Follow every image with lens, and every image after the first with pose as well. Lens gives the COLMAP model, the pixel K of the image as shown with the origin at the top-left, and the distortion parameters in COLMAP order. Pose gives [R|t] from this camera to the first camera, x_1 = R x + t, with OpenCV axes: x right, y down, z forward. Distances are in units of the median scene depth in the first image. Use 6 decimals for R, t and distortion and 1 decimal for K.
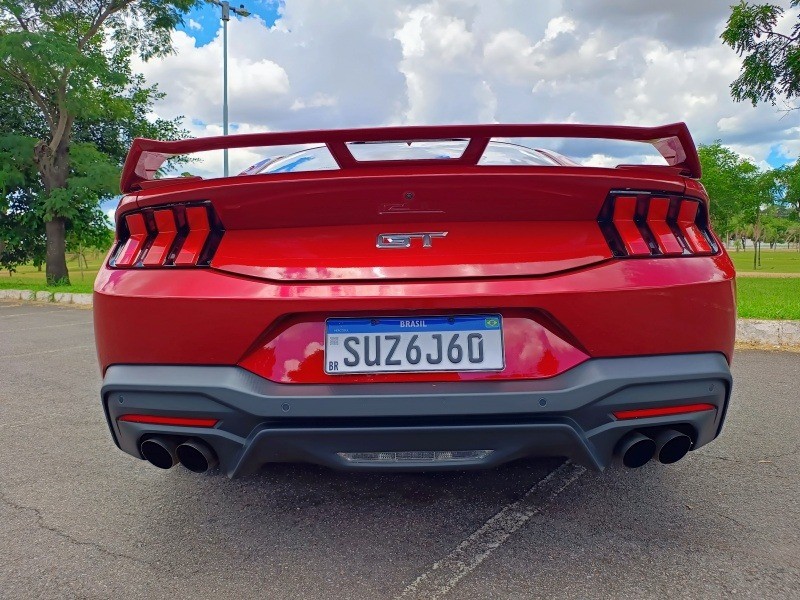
lens RADIAL K [[589.7, 0, 404.0], [0, 589.7, 306.0], [0, 0, 1]] dist [0.044878, -0.109470]
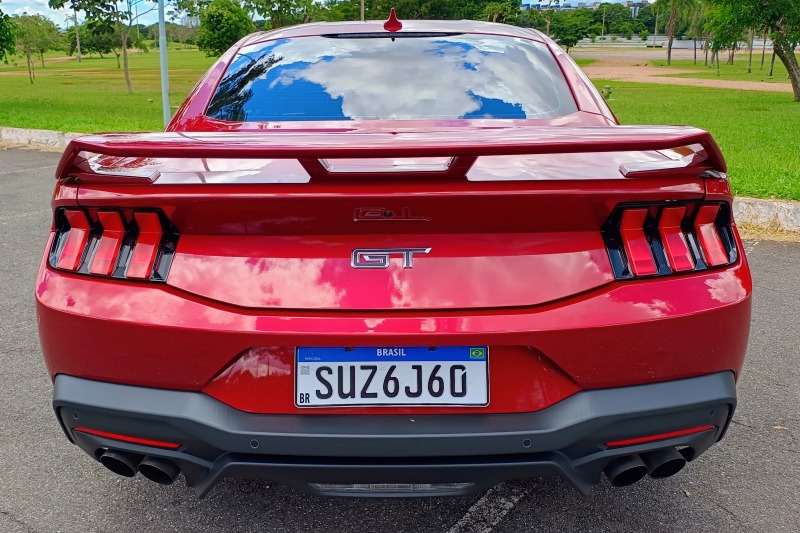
lens RADIAL K [[726.7, 0, 388.2], [0, 726.7, 264.5], [0, 0, 1]] dist [0.045327, -0.109683]
pose [[0.999954, 0.009024, 0.003357, 0.005991], [-0.009511, 0.980096, 0.198297, -0.328847], [-0.001501, -0.198320, 0.980136, -0.078786]]
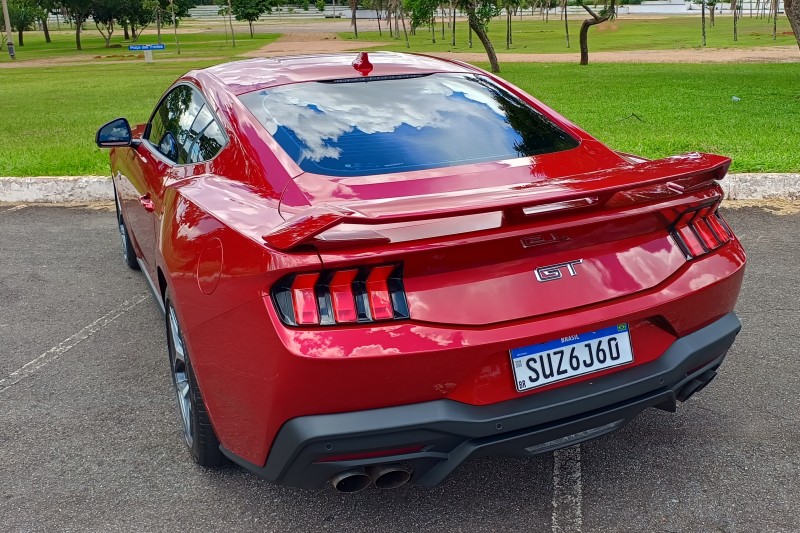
lens RADIAL K [[789.4, 0, 432.1], [0, 789.4, 264.4], [0, 0, 1]] dist [0.019892, -0.017109]
pose [[0.895212, -0.145667, 0.421161, -0.938749], [0.055097, 0.973996, 0.219763, -0.511882], [-0.442221, -0.173530, 0.879959, -0.324581]]
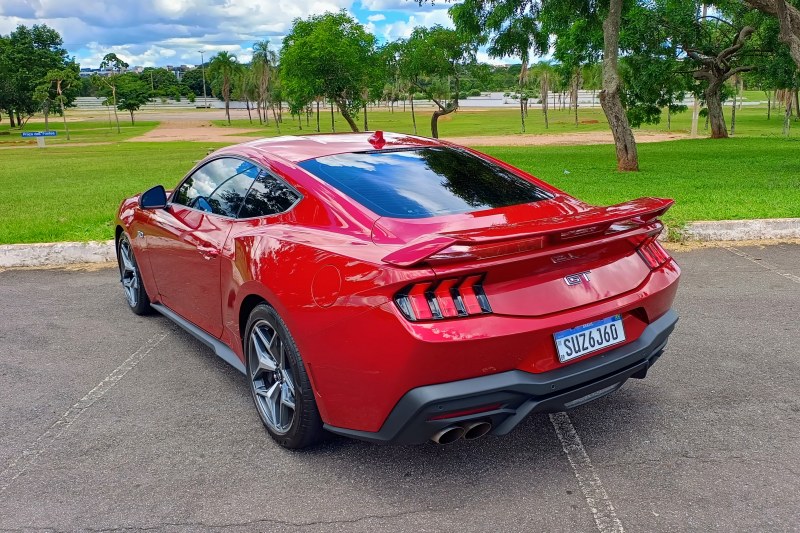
lens RADIAL K [[678.5, 0, 415.0], [0, 678.5, 284.6], [0, 0, 1]] dist [0.043830, -0.092704]
pose [[0.802905, -0.157989, 0.574790, -1.592416], [0.063593, 0.981438, 0.180931, -0.503529], [-0.592705, -0.108717, 0.798048, -0.332653]]
